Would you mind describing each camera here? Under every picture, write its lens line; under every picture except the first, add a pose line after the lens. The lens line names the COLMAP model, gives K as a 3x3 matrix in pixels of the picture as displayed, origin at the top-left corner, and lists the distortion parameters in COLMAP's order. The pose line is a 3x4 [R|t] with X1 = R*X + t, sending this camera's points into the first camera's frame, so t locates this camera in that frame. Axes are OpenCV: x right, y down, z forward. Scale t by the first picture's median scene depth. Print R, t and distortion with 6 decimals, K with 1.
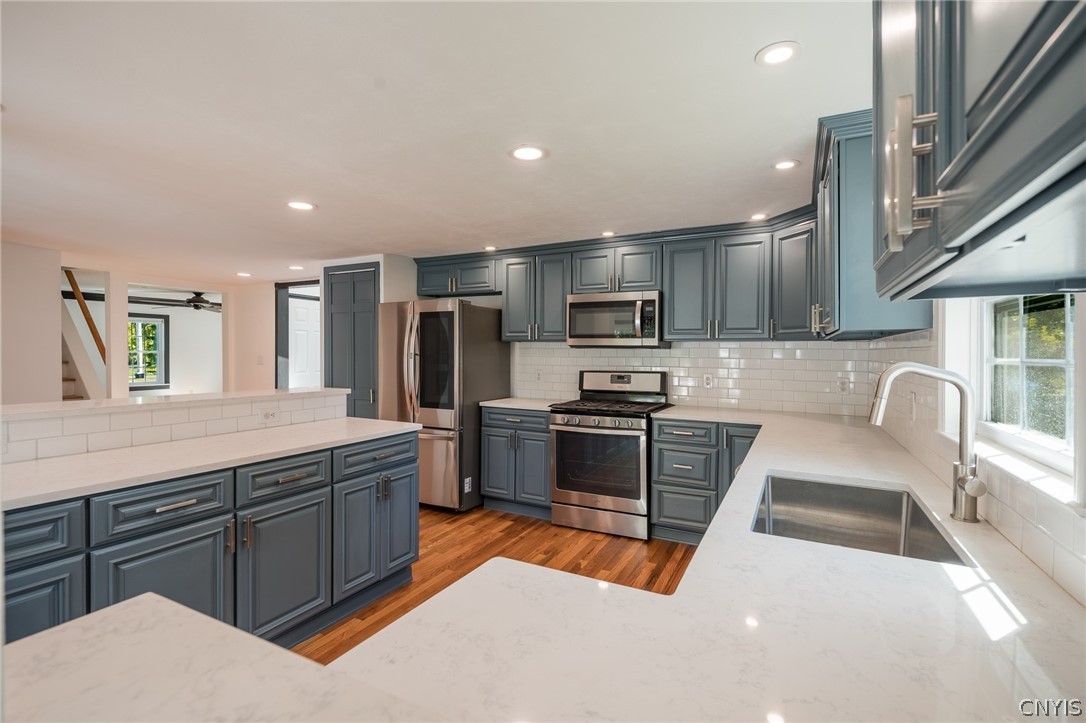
lens RADIAL K [[494.1, 0, 543.1], [0, 494.1, 350.3], [0, 0, 1]] dist [-0.001623, 0.000358]
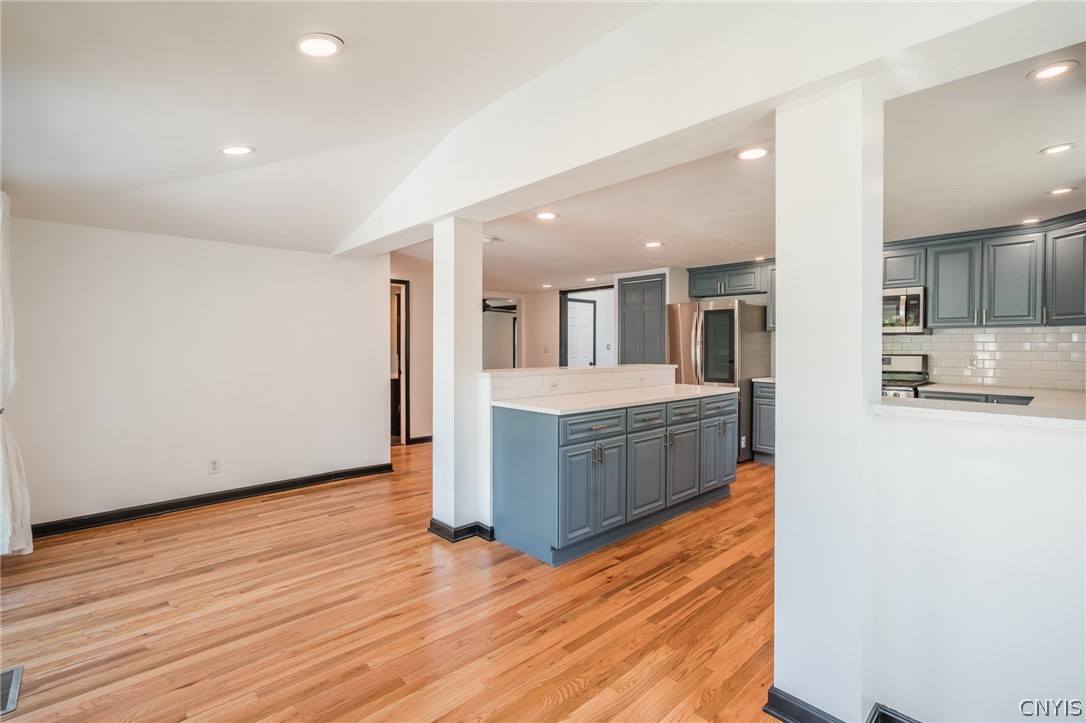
lens RADIAL K [[494.1, 0, 543.1], [0, 494.1, 350.3], [0, 0, 1]] dist [-0.001623, 0.000358]
pose [[0.941670, -0.004615, -0.336507, -0.231759], [0.009214, 0.999885, 0.012072, 0.011633], [0.336413, -0.014468, 0.941604, -0.441795]]
